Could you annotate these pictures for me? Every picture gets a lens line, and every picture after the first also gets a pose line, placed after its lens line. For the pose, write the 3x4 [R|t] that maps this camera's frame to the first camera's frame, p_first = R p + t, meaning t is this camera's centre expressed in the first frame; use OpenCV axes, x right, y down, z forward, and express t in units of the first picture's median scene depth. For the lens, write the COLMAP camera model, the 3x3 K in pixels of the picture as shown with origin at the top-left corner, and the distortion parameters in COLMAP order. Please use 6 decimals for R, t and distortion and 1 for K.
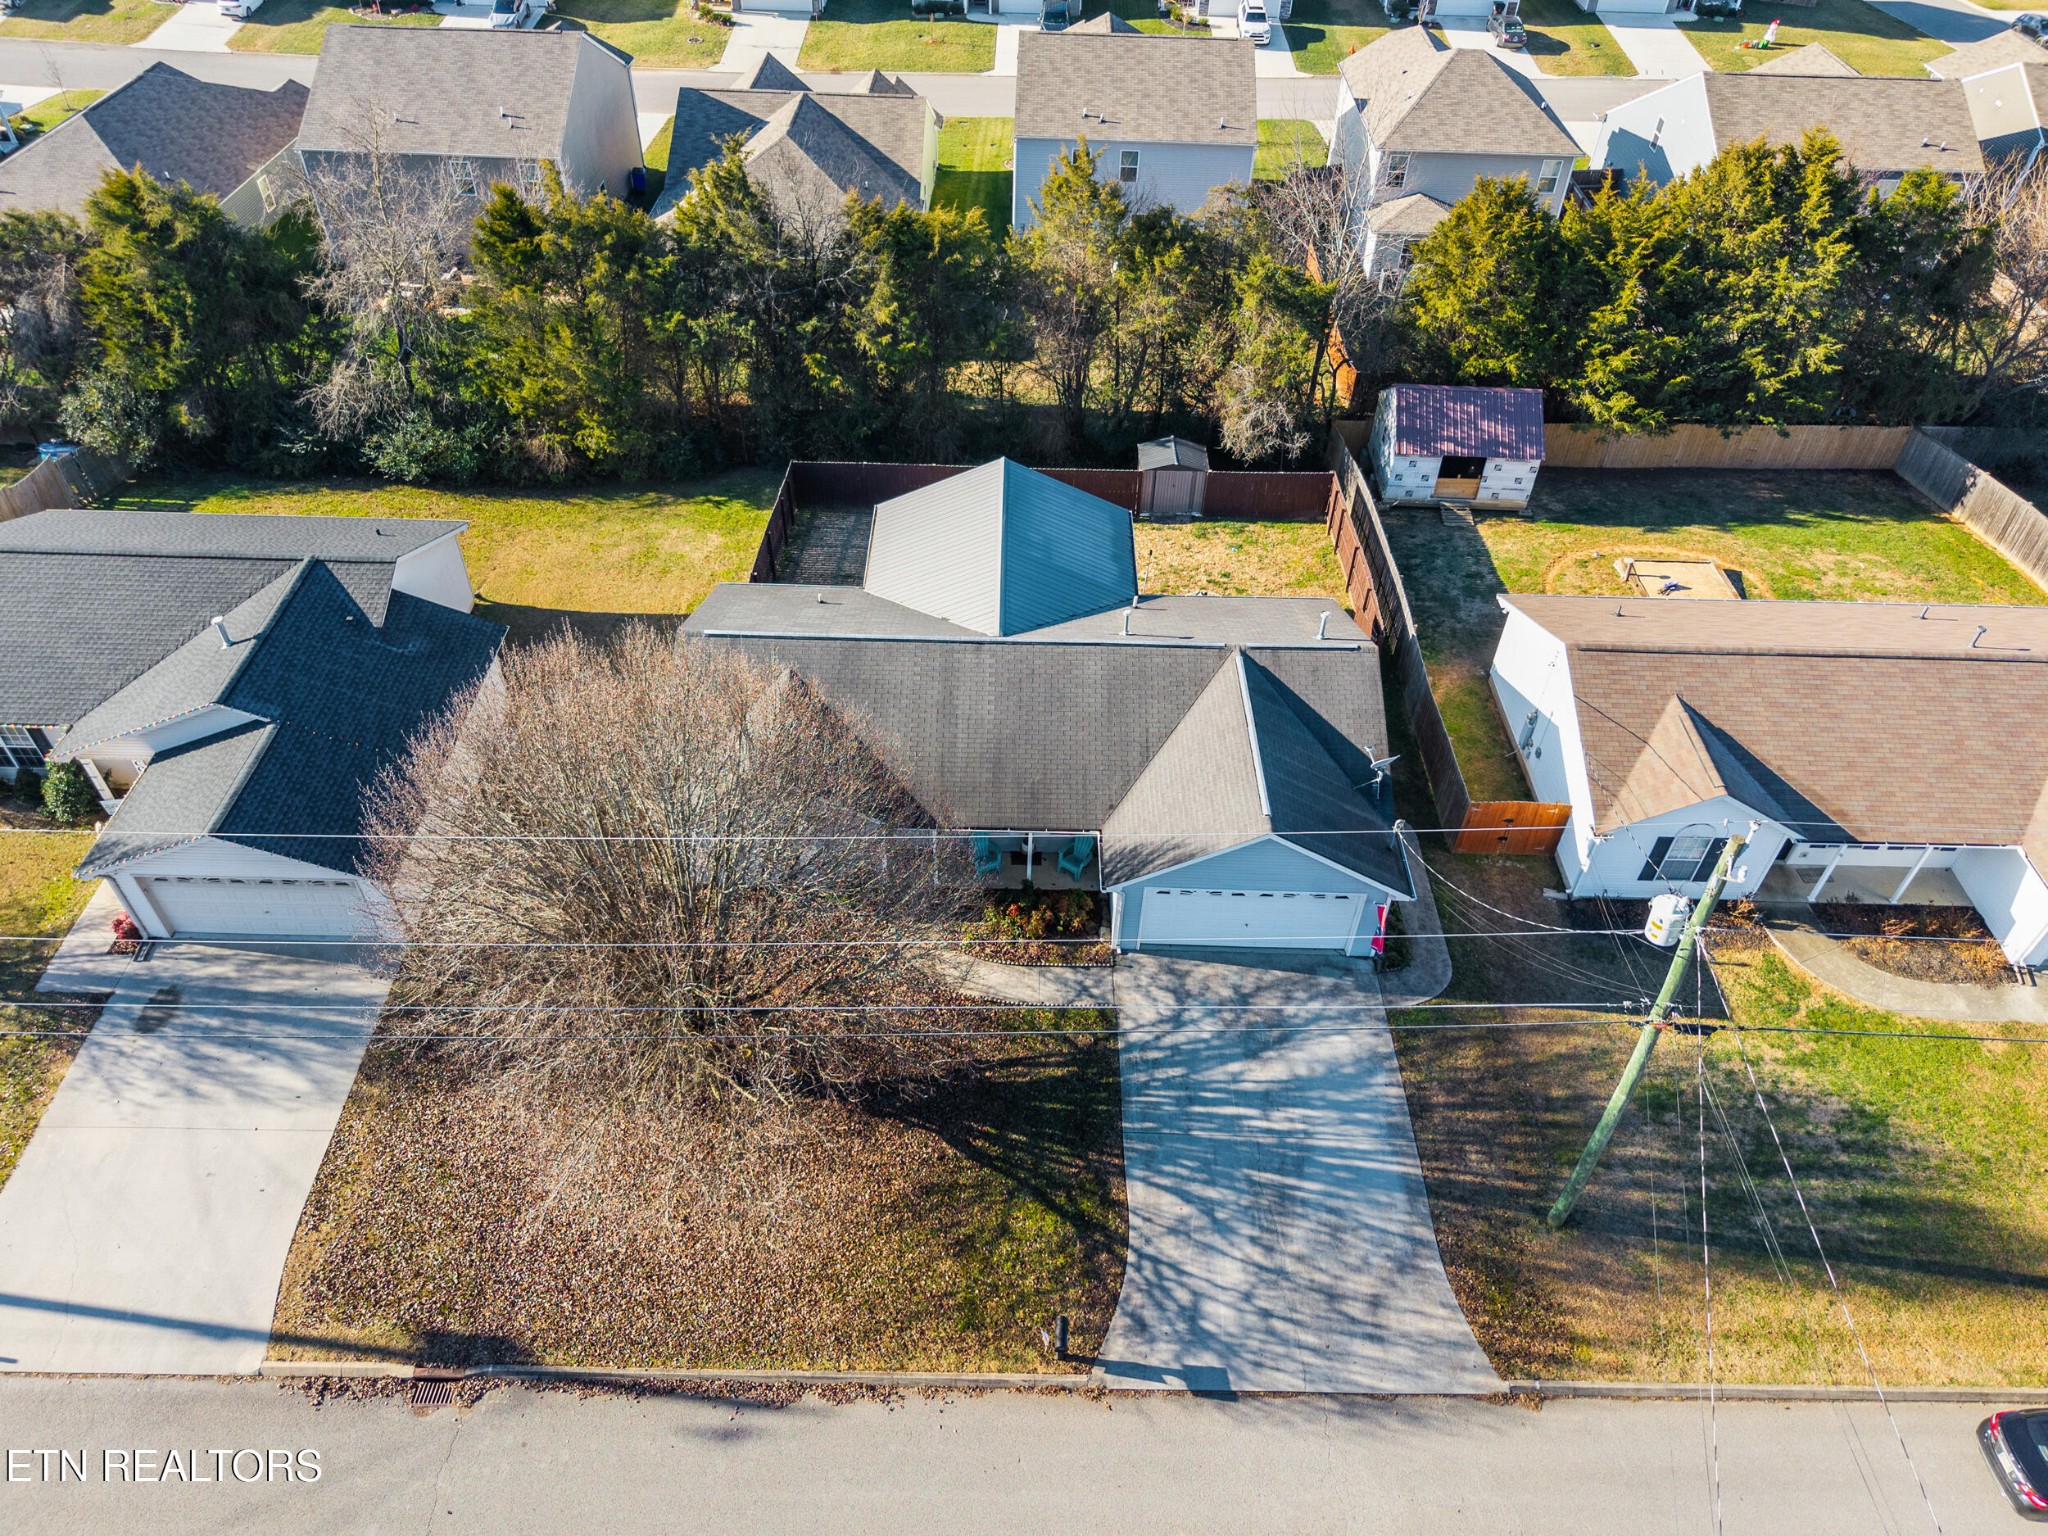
lens RADIAL K [[1411.2, 0, 1024.0], [0, 1411.2, 768.0], [0, 0, 1]] dist [0.010324, 0.007829]
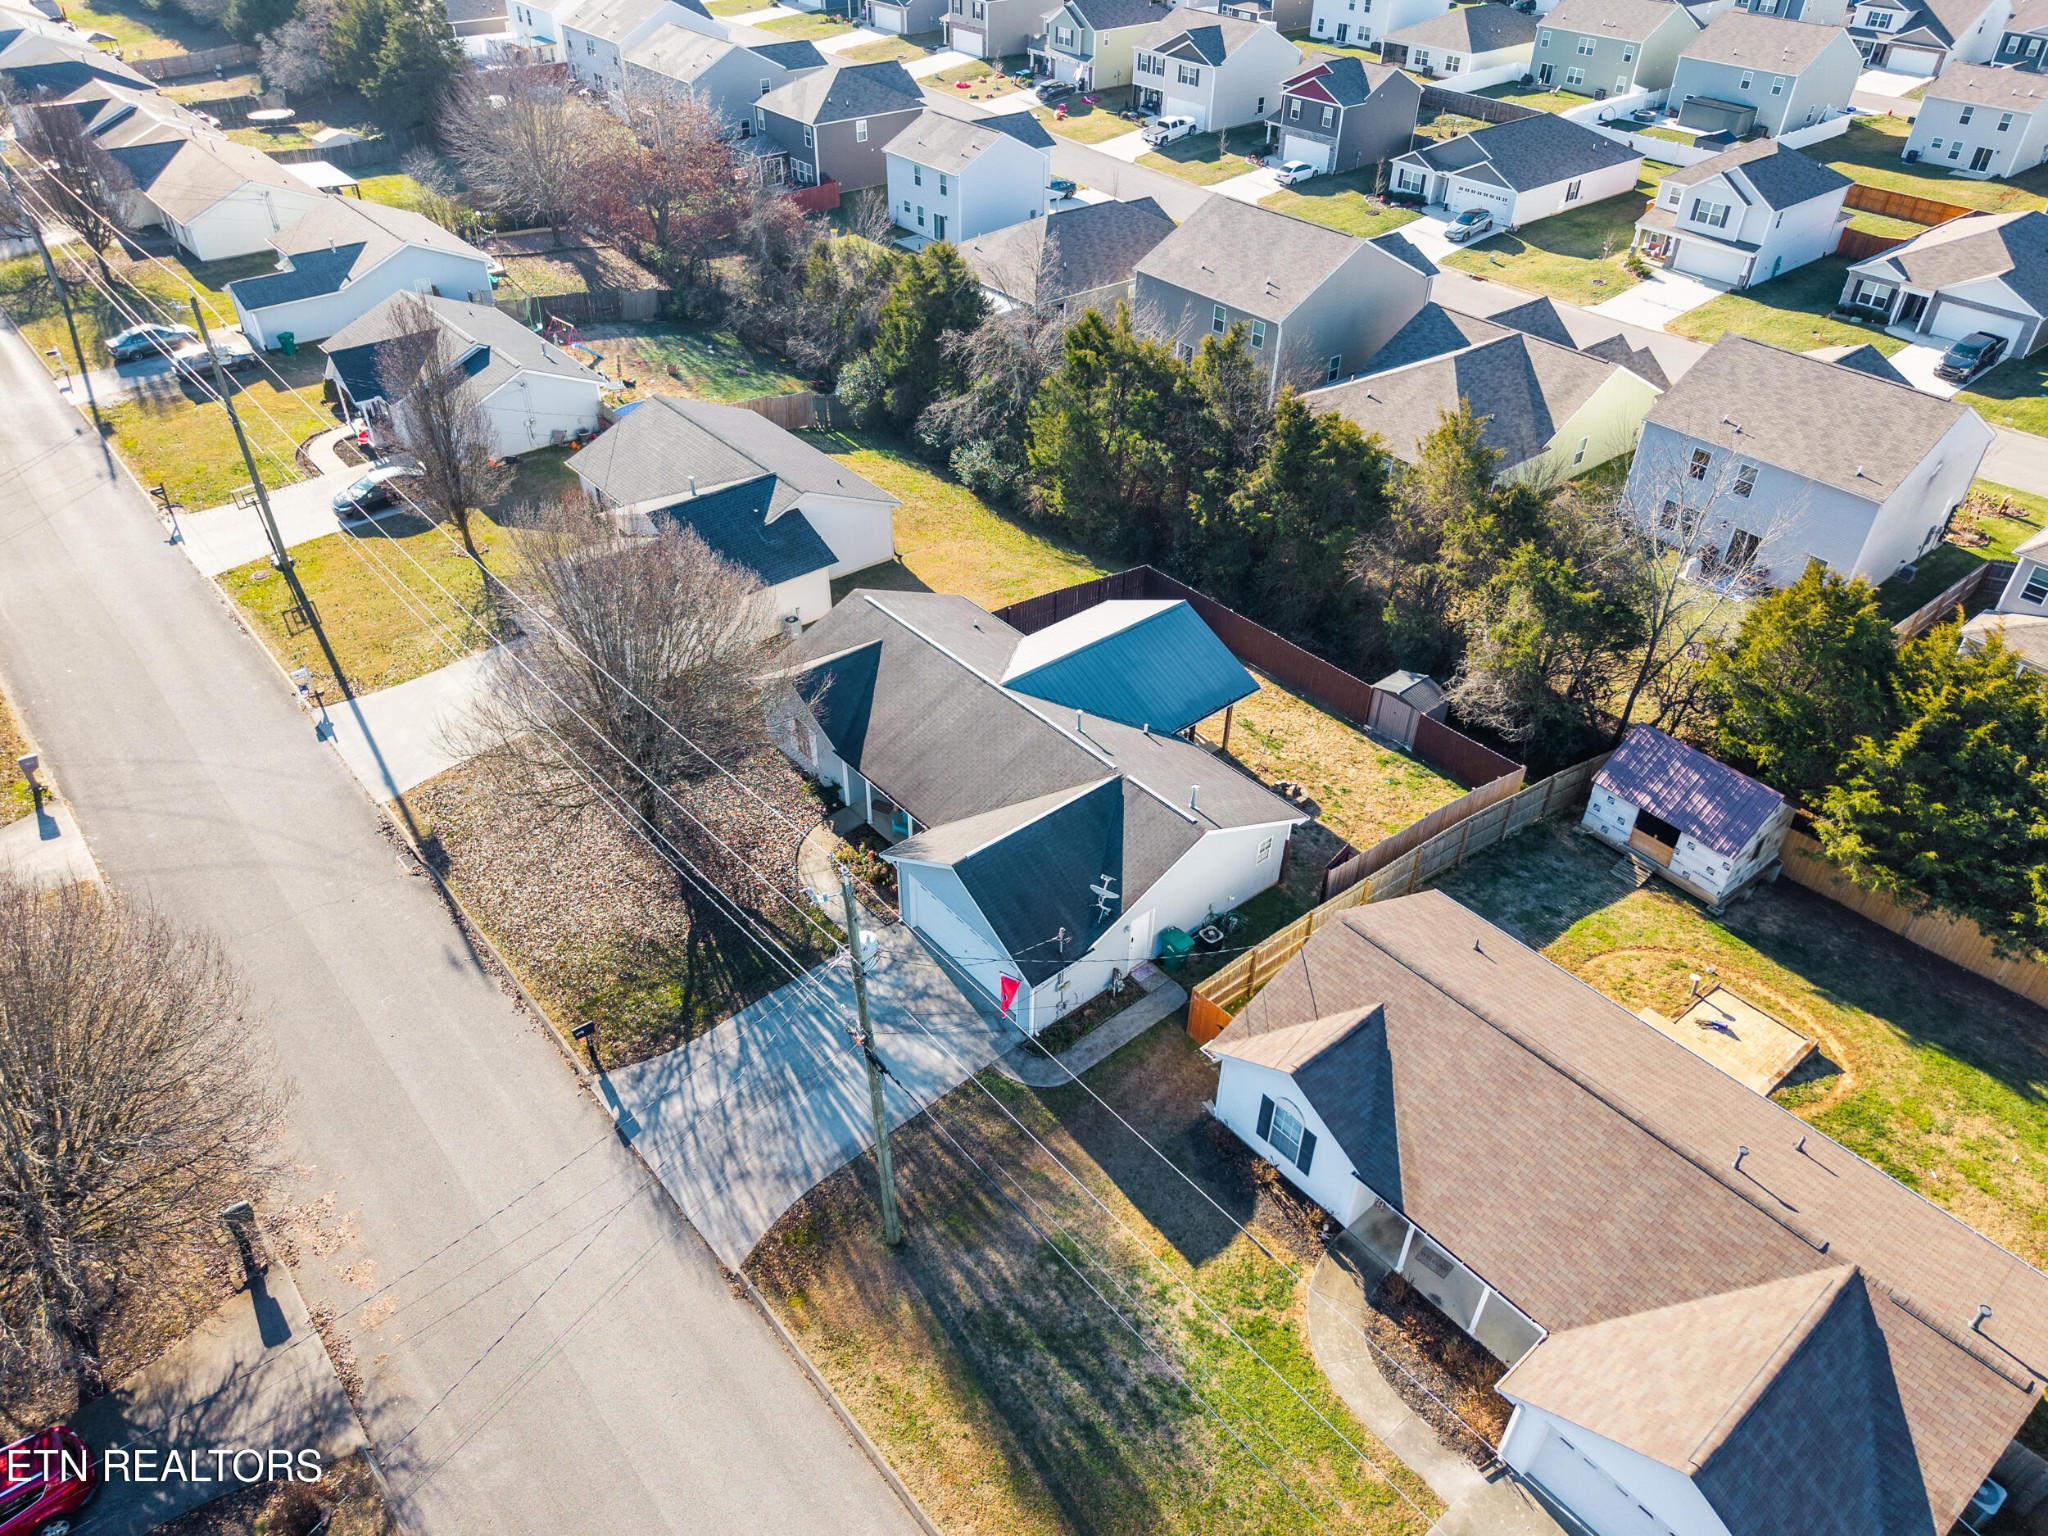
lens RADIAL K [[1427.7, 0, 1023.8], [0, 1427.7, 723.3], [0, 0, 1]] dist [0.030388, -0.001356]
pose [[0.649271, 0.429292, -0.627818, 1.006300], [-0.516067, 0.855031, 0.050956, -0.169867], [0.558679, 0.290911, 0.776691, -0.006408]]
